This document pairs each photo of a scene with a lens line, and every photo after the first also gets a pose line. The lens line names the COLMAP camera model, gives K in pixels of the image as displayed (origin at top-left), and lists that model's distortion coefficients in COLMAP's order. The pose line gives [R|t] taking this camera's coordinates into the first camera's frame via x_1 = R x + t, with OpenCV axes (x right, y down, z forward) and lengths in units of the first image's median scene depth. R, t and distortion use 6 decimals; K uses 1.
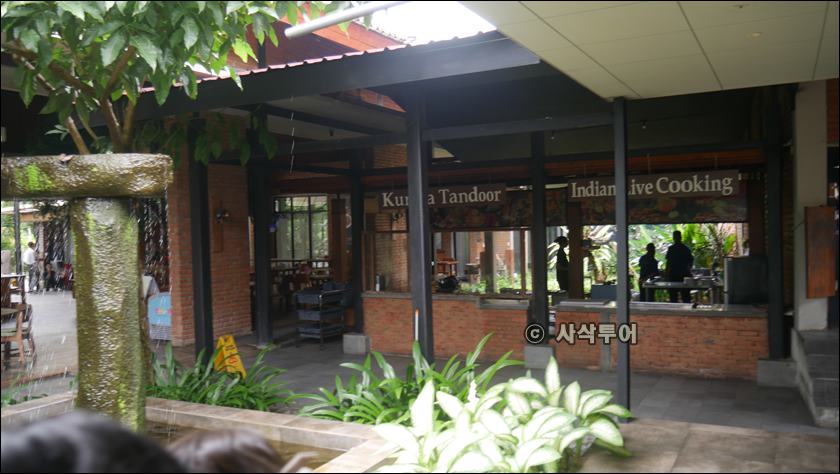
lens RADIAL K [[696.2, 0, 418.1], [0, 696.2, 238.3], [0, 0, 1]] dist [-0.025283, -0.010645]
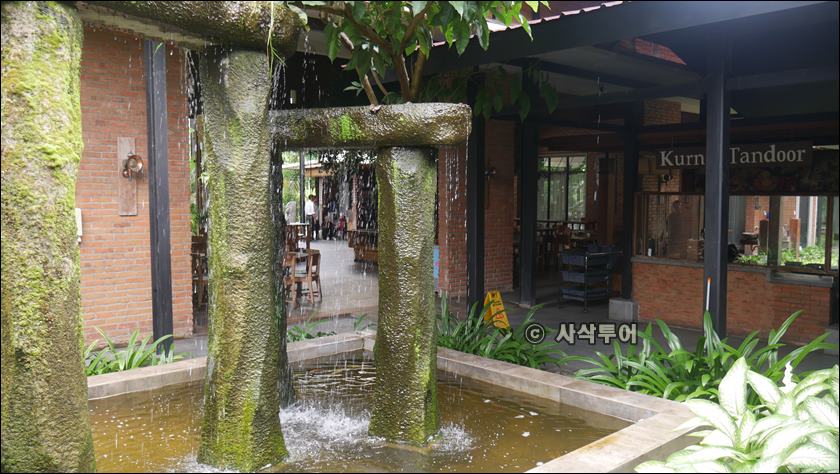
lens RADIAL K [[696.2, 0, 415.7], [0, 696.2, 238.7], [0, 0, 1]] dist [-0.025283, -0.010645]
pose [[0.936511, 0.050295, -0.347012, -0.036914], [-0.030995, 0.997659, 0.060951, 0.006182], [0.349265, -0.046326, 0.935878, 0.016729]]
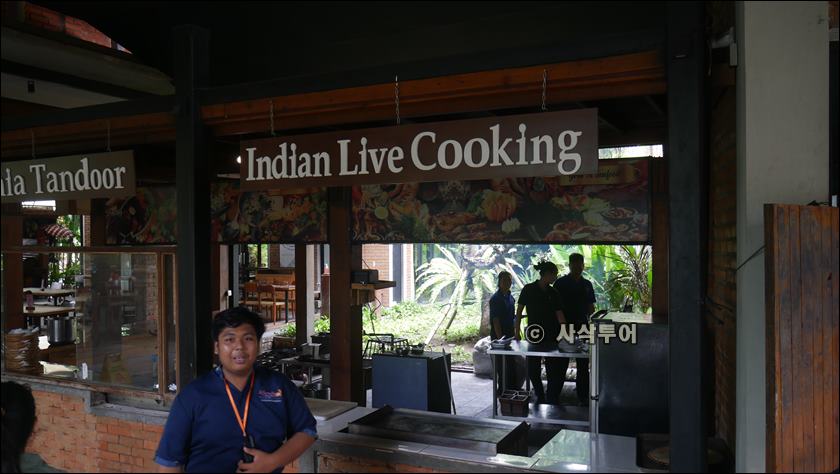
lens RADIAL K [[696.2, 0, 420.0], [0, 696.2, 238.4], [0, 0, 1]] dist [-0.025283, -0.010645]
pose [[0.998698, 0.019679, 0.047069, 0.328950], [-0.018938, 0.999690, -0.016141, -0.018431], [-0.047372, 0.015229, 0.998761, 0.586880]]
